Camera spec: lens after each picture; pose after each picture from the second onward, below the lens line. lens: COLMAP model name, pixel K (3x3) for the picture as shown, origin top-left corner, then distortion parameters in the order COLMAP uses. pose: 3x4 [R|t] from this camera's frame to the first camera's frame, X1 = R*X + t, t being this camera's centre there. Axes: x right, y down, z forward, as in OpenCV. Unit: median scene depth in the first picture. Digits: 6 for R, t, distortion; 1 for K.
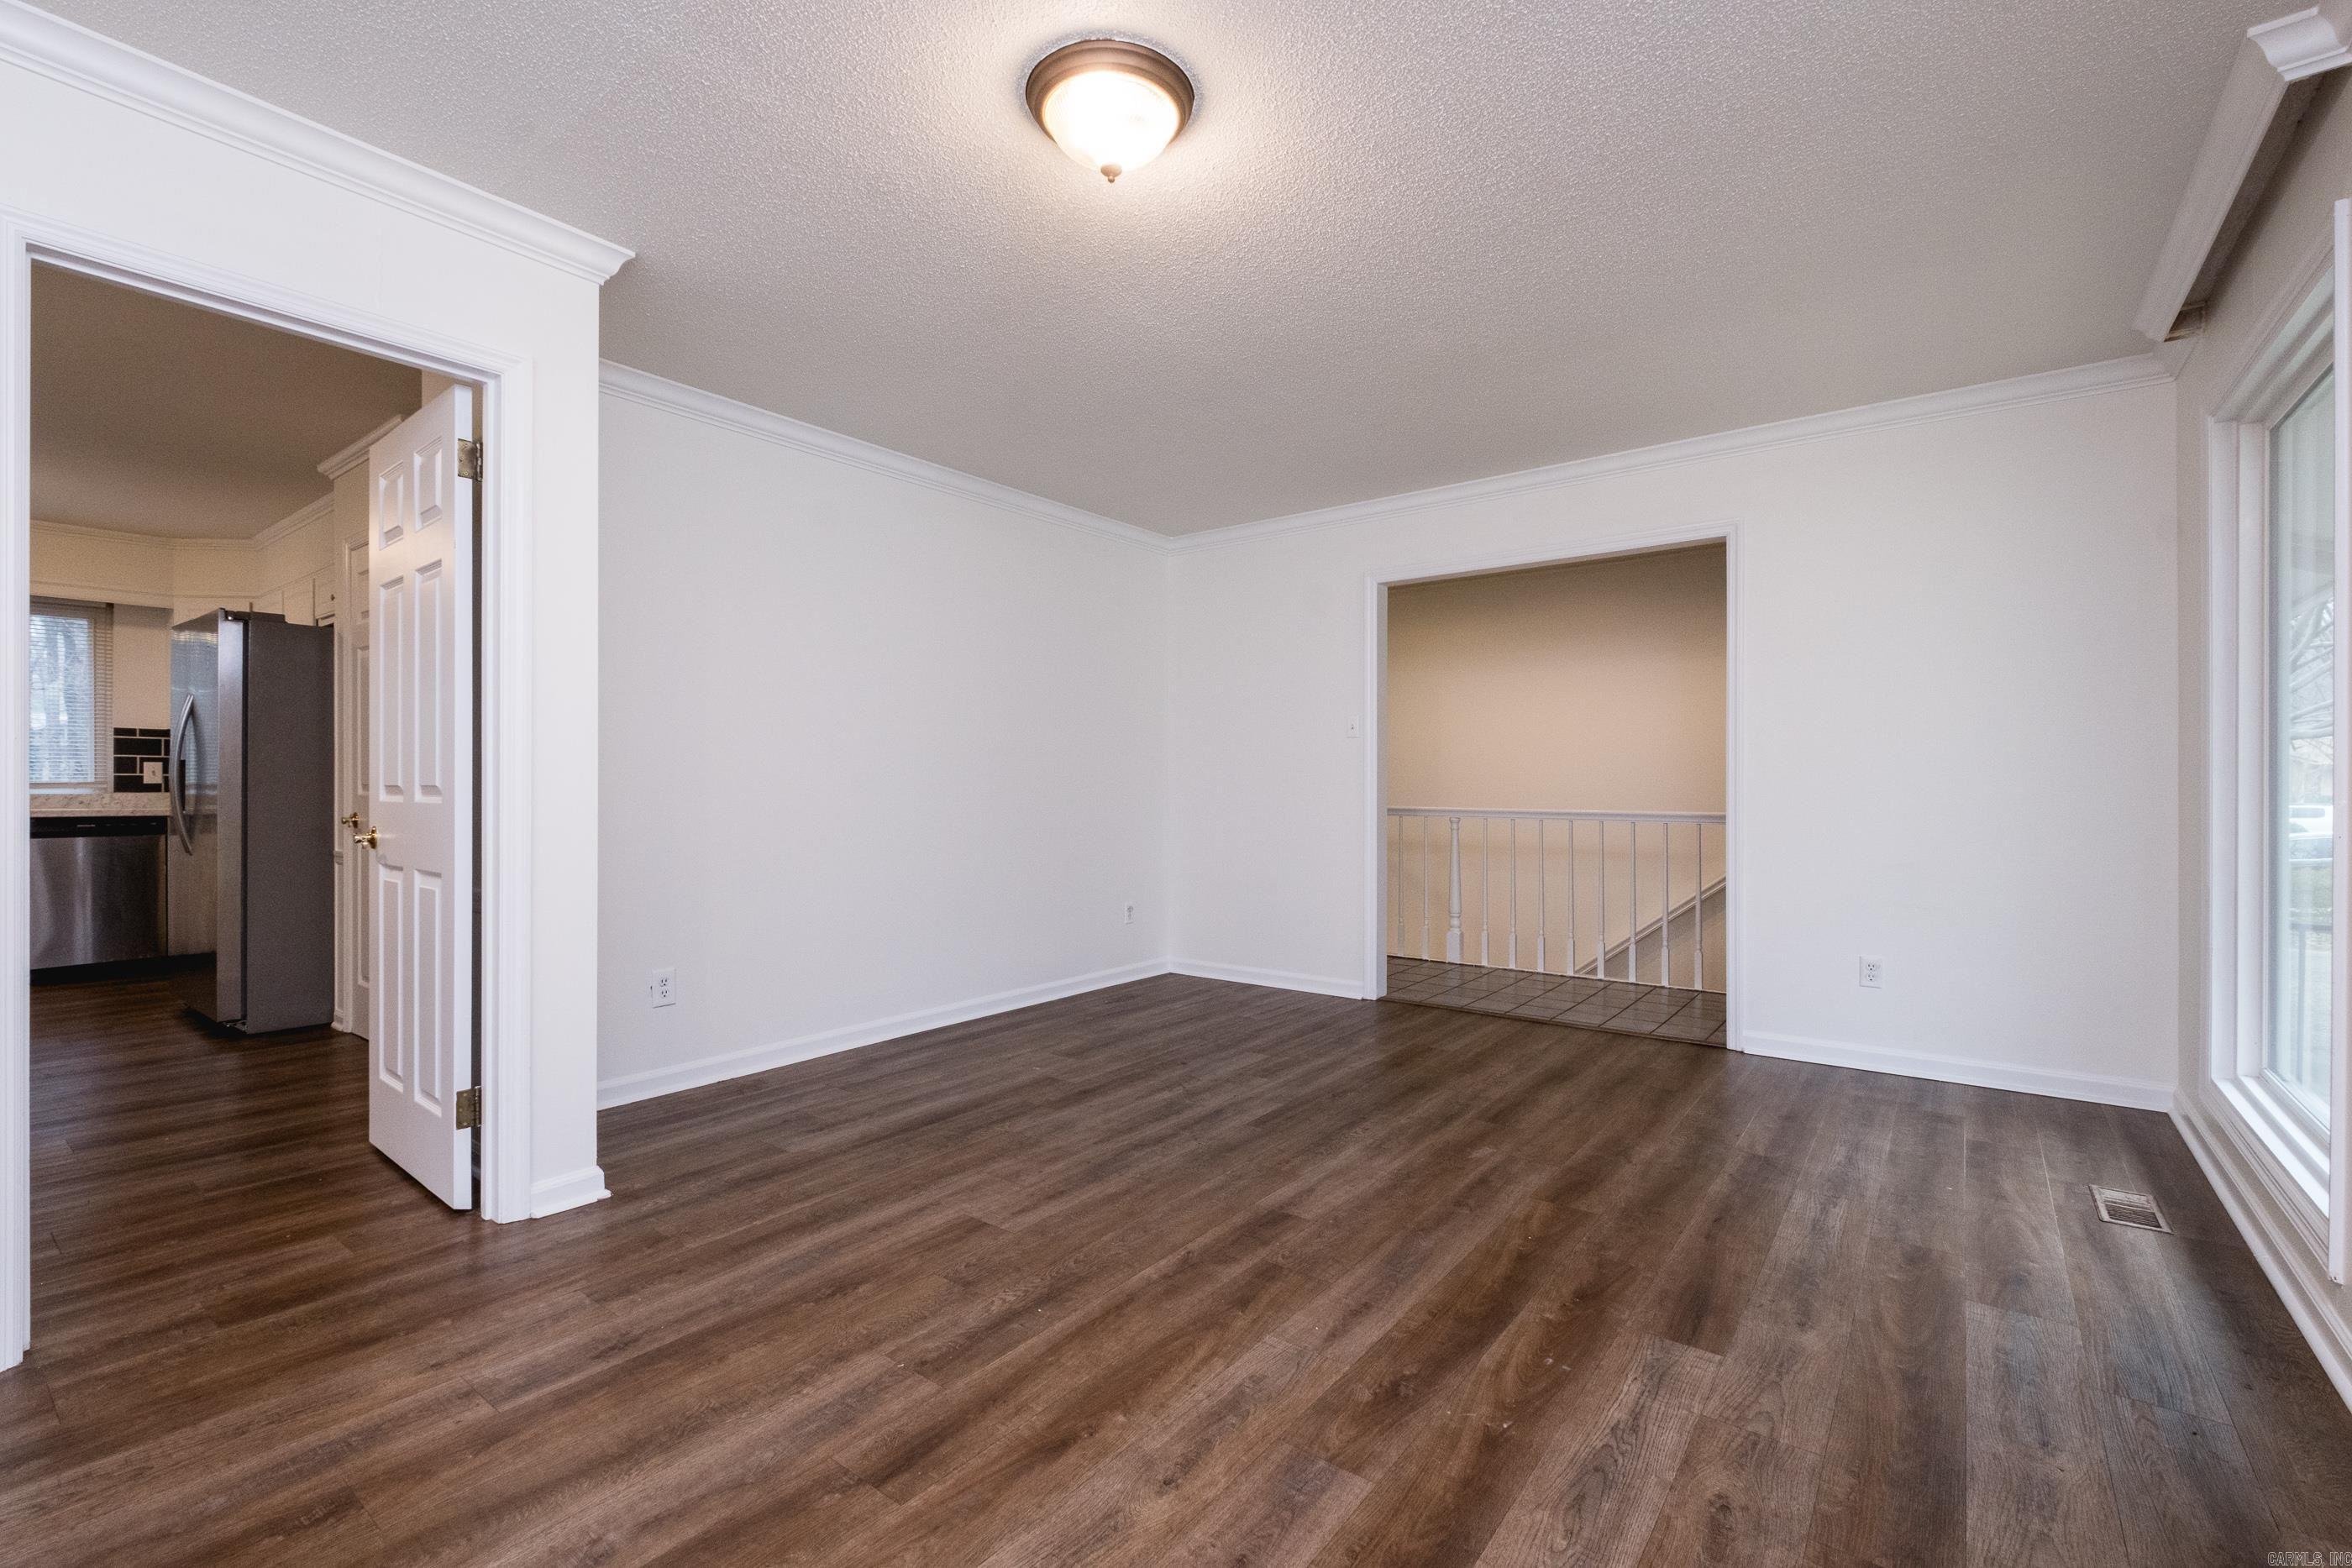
lens RADIAL K [[1016.5, 0, 1177.0], [0, 1016.5, 796.0], [0, 0, 1]] dist [-0.000707, -0.001145]
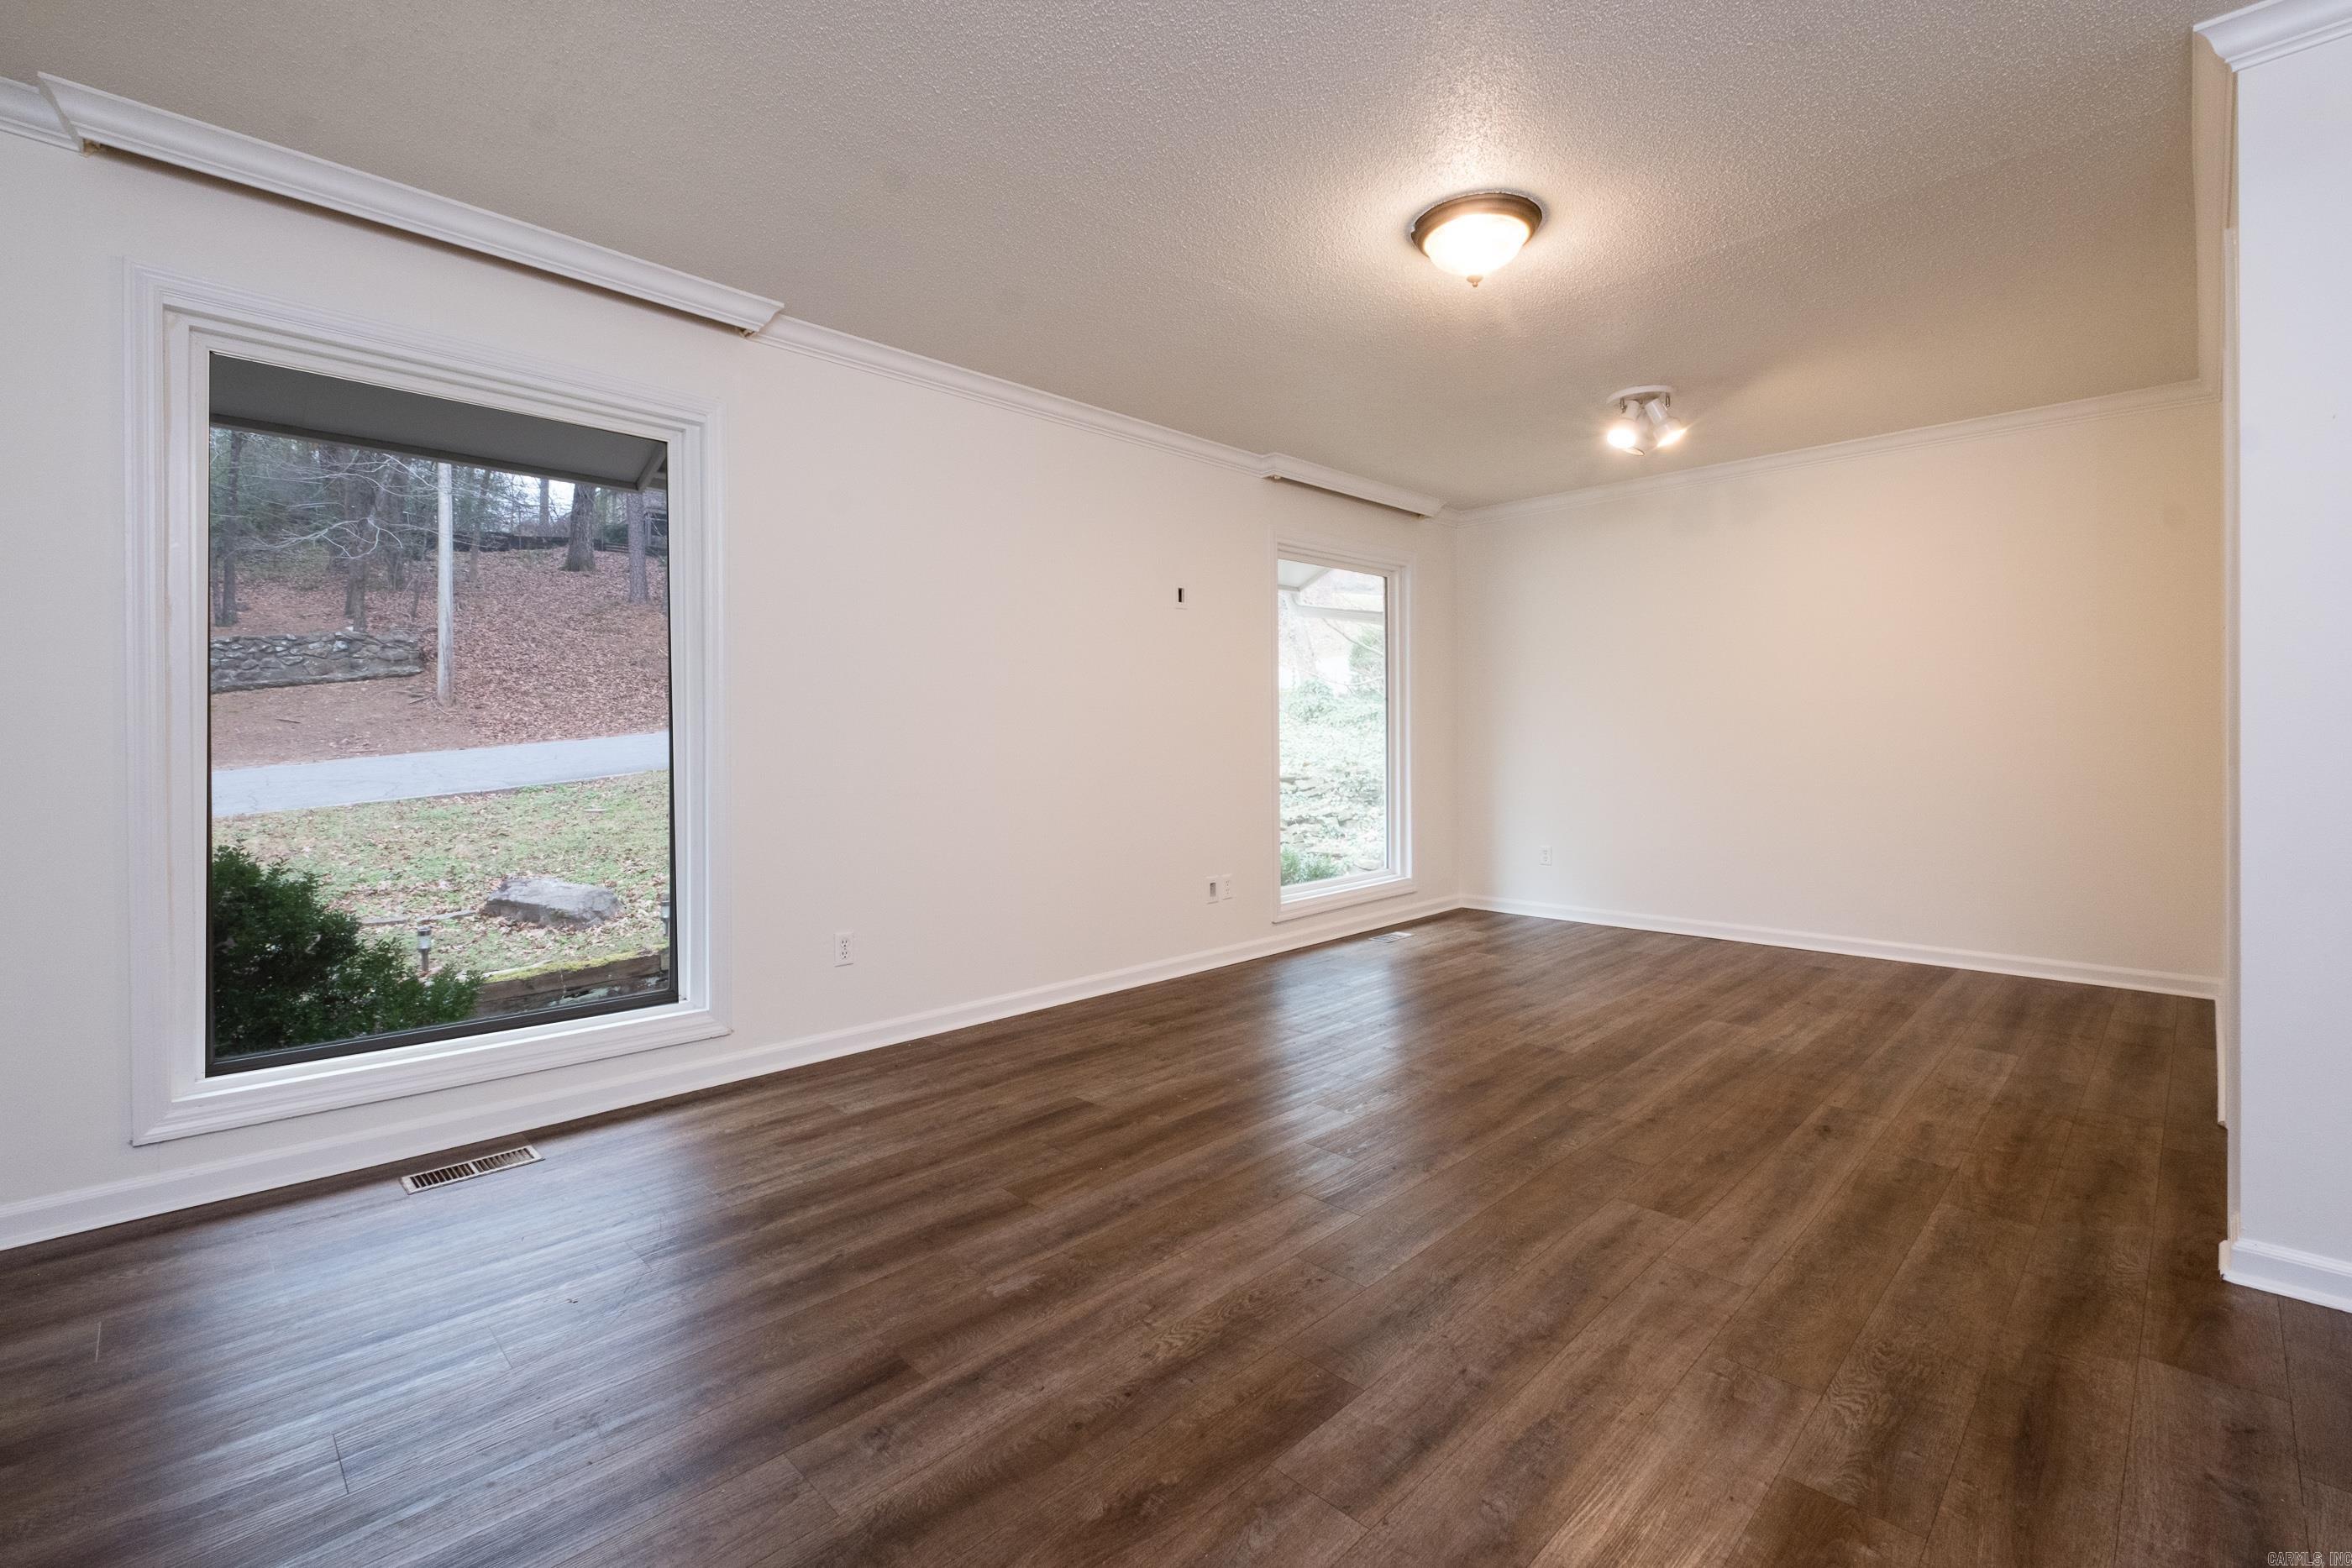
lens RADIAL K [[1016.5, 0, 1179.1], [0, 1016.5, 761.8], [0, 0, 1]] dist [-0.000707, -0.001145]
pose [[-0.990014, 0.001989, 0.140955, 0.115672], [0.006599, 0.999458, 0.032246, -0.022778], [-0.140814, 0.032854, -0.989491, 2.012926]]
